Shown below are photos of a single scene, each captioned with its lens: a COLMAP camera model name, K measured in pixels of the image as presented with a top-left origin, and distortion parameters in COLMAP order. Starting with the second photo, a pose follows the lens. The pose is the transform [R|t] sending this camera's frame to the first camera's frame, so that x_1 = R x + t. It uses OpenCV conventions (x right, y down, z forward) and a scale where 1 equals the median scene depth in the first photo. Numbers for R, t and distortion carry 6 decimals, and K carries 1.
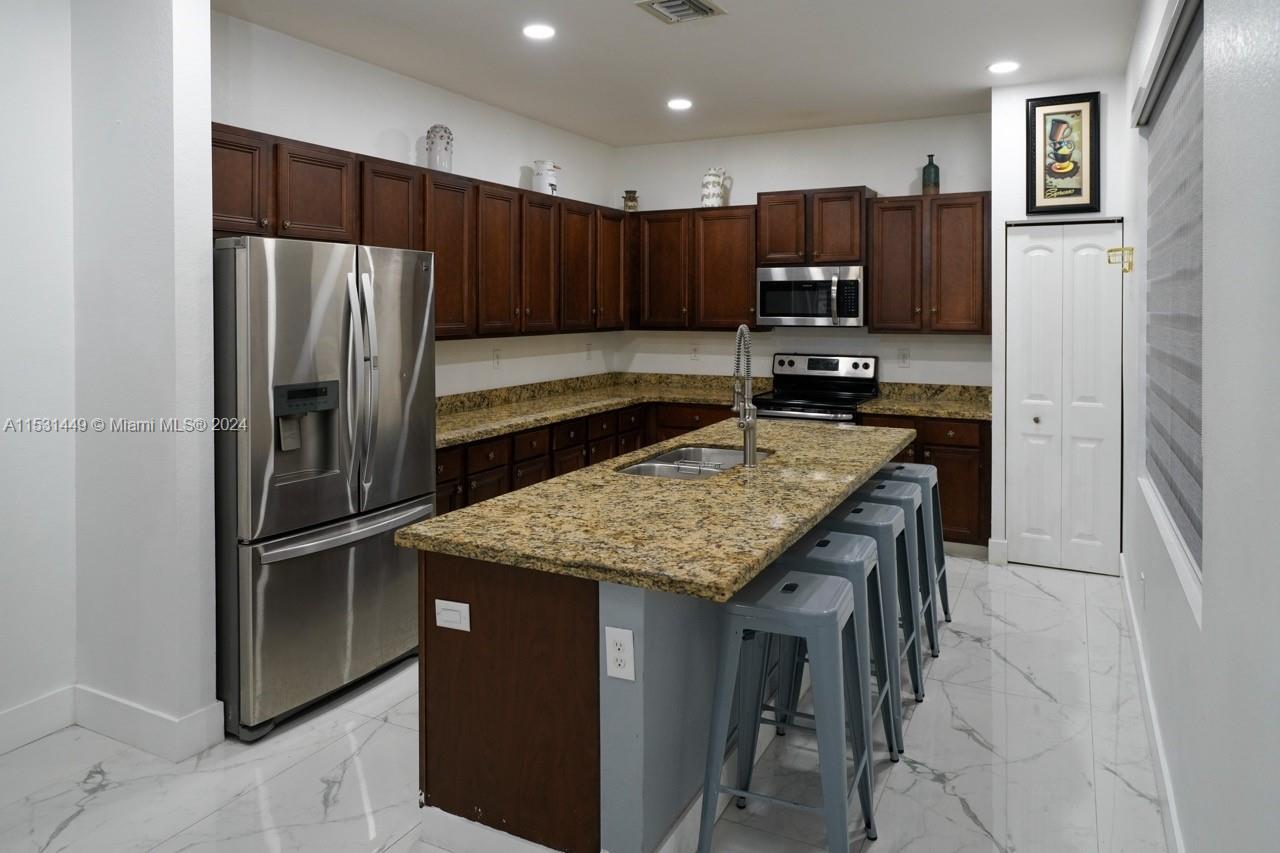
lens RADIAL K [[805.1, 0, 639.7], [0, 805.1, 299.7], [0, 0, 1]] dist [-0.002068, 0.001345]
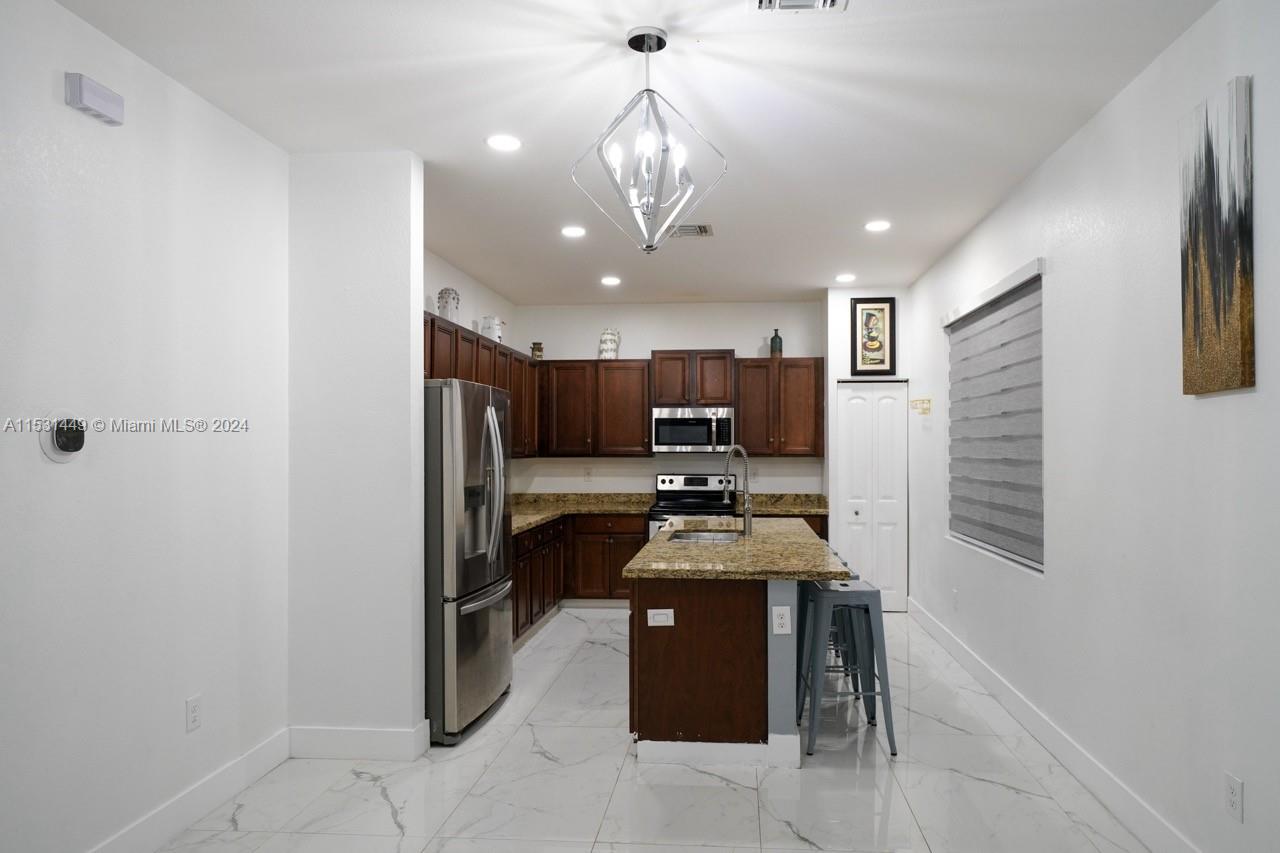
lens RADIAL K [[781.0, 0, 640.0], [0, 781.0, 426.5], [0, 0, 1]] dist [-0.001109, -0.000490]
pose [[0.938654, 0.008638, 0.344753, -0.349407], [-0.002766, 0.999843, -0.017521, 0.014344], [-0.344850, 0.015492, 0.938530, -0.201786]]
